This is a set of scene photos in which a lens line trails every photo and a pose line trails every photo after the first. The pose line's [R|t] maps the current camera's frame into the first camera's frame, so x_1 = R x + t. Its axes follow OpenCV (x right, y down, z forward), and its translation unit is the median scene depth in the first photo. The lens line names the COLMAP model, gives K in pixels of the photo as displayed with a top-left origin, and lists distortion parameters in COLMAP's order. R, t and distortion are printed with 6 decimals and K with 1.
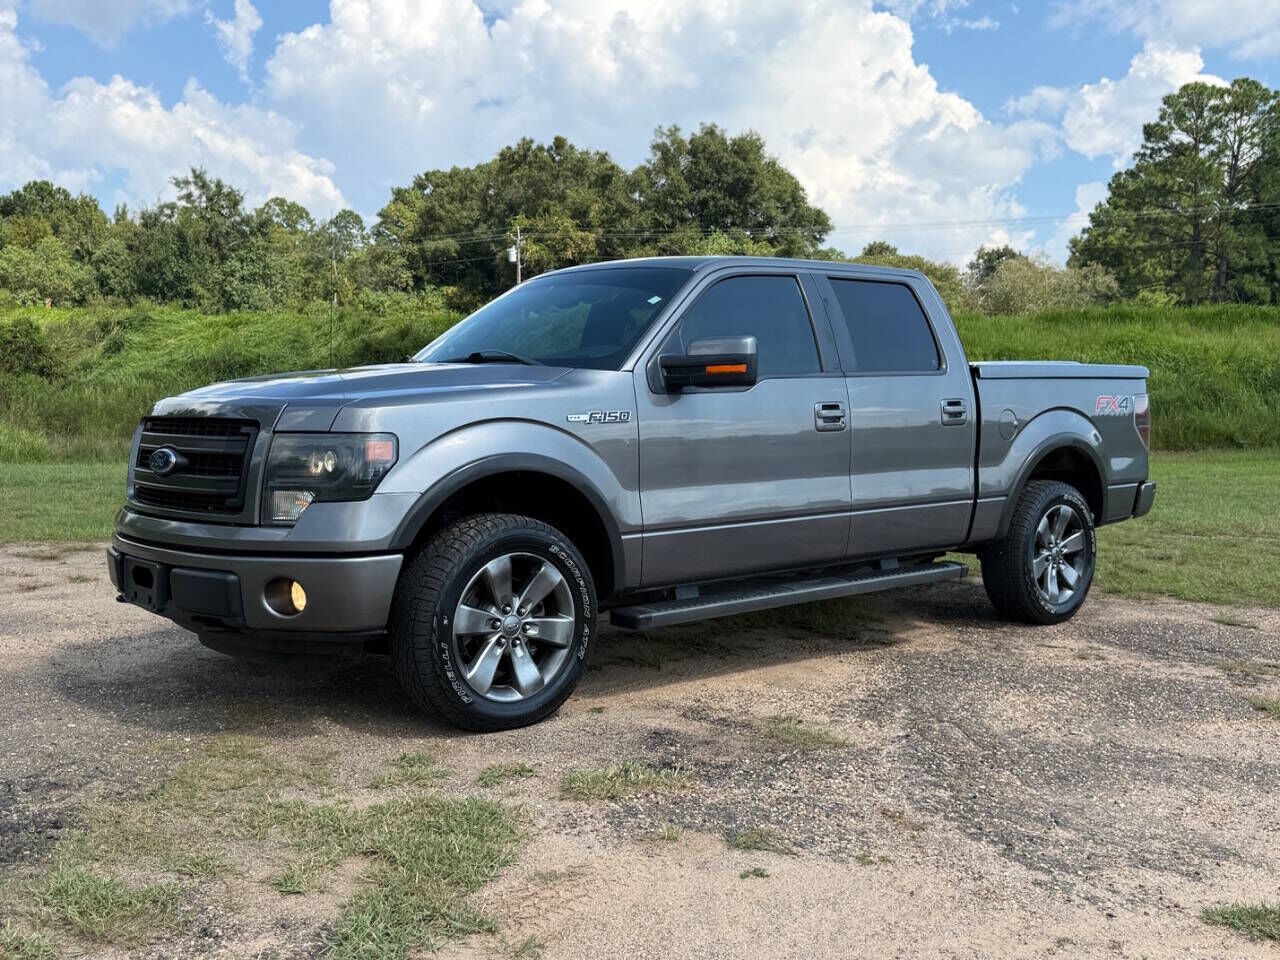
lens RADIAL K [[1361.9, 0, 640.0], [0, 1361.9, 480.0], [0, 0, 1]] dist [0.240372, -0.457105]
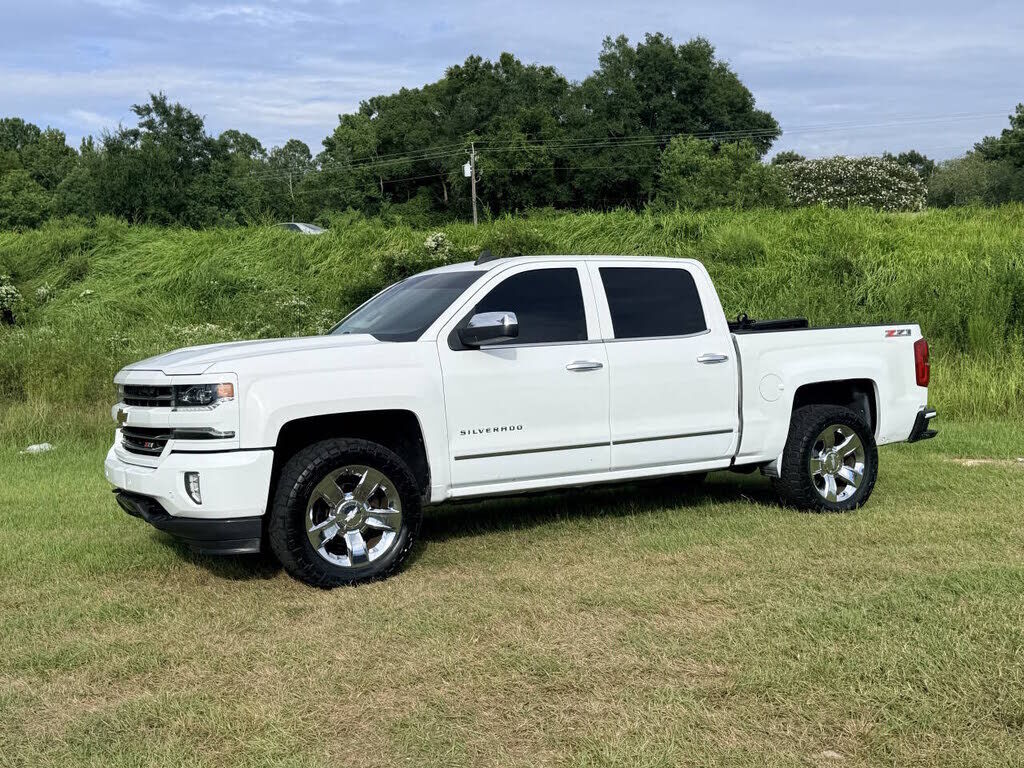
lens RADIAL K [[1195.6, 0, 512.0], [0, 1195.6, 384.0], [0, 0, 1]] dist [0.265371, -0.690143]
pose [[0.999120, -0.027268, -0.031870, -0.032785], [0.027502, 0.999598, 0.006914, -0.010955], [0.031669, -0.007784, 0.999468, 0.104384]]
